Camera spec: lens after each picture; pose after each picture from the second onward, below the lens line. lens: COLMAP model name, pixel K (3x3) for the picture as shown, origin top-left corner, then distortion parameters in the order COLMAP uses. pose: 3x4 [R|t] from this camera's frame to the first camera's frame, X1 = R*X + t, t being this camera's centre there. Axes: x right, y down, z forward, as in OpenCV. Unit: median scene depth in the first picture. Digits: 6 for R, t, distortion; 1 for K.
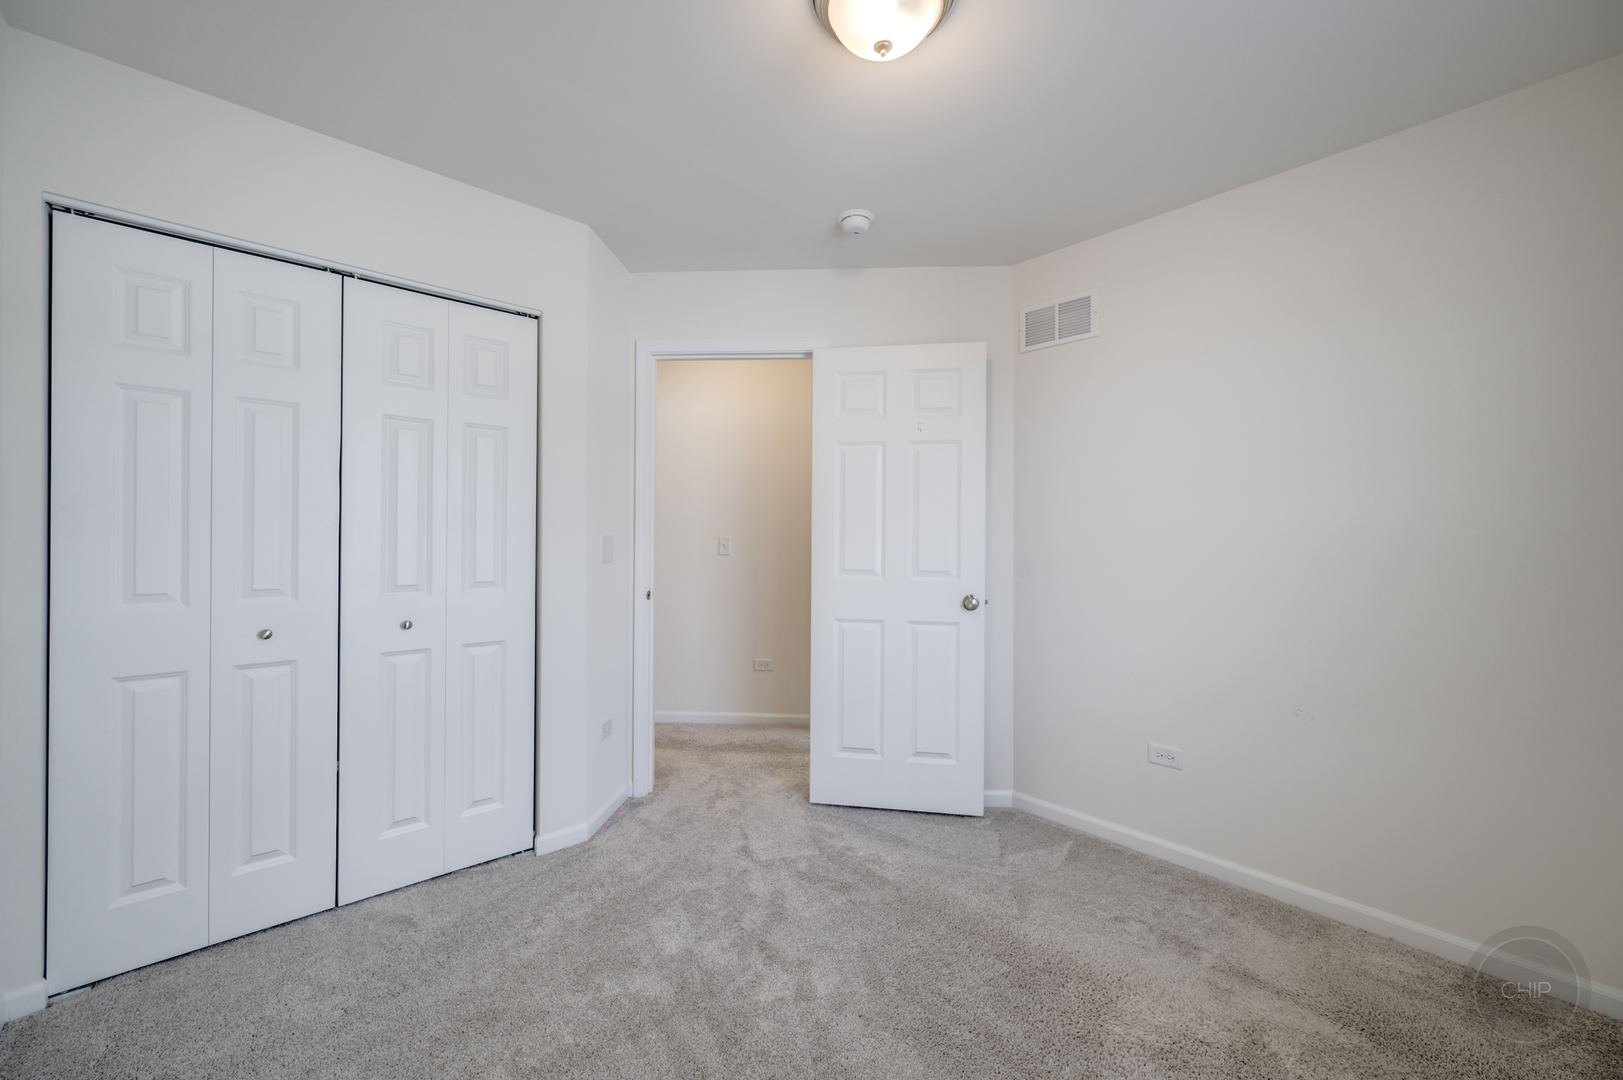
lens RADIAL K [[748.4, 0, 816.5], [0, 748.4, 532.9], [0, 0, 1]] dist [-0.001453, -0.000453]
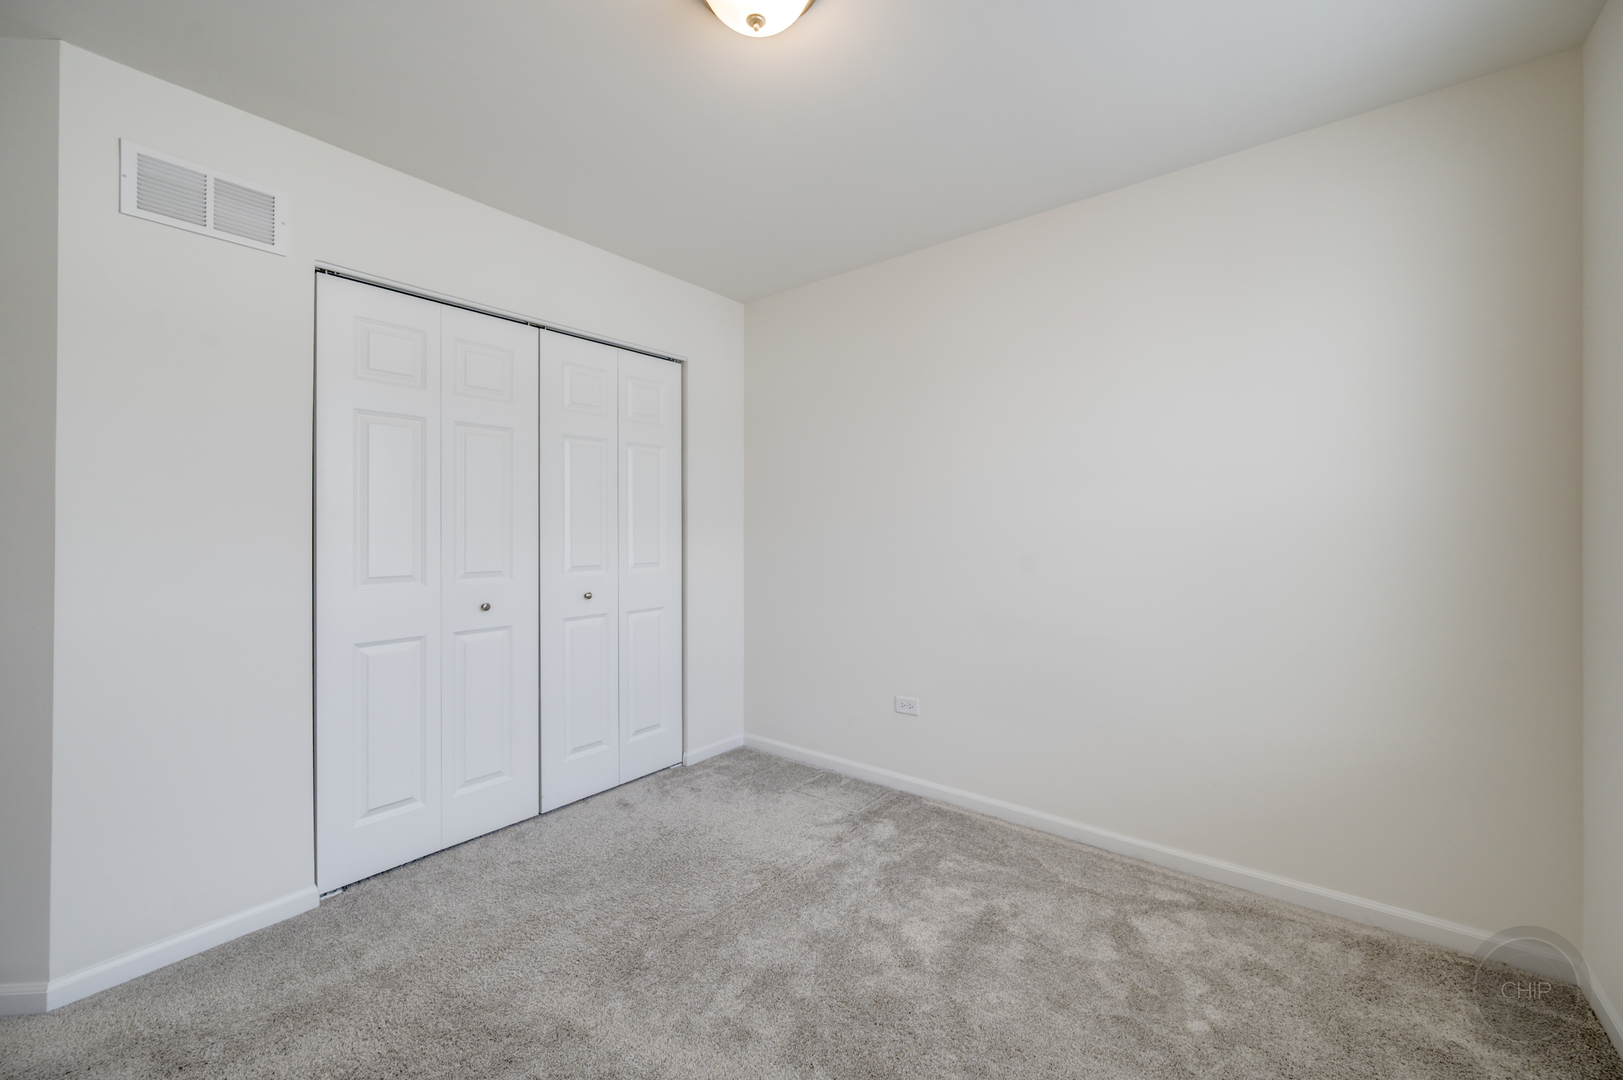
lens RADIAL K [[809.2, 0, 813.8], [0, 809.2, 528.1], [0, 0, 1]] dist [-0.001639, -0.000134]
pose [[0.981021, -0.011863, 0.193538, -0.412427], [0.010083, 0.999897, 0.010180, -0.006377], [-0.193639, -0.008035, 0.981040, -0.440175]]
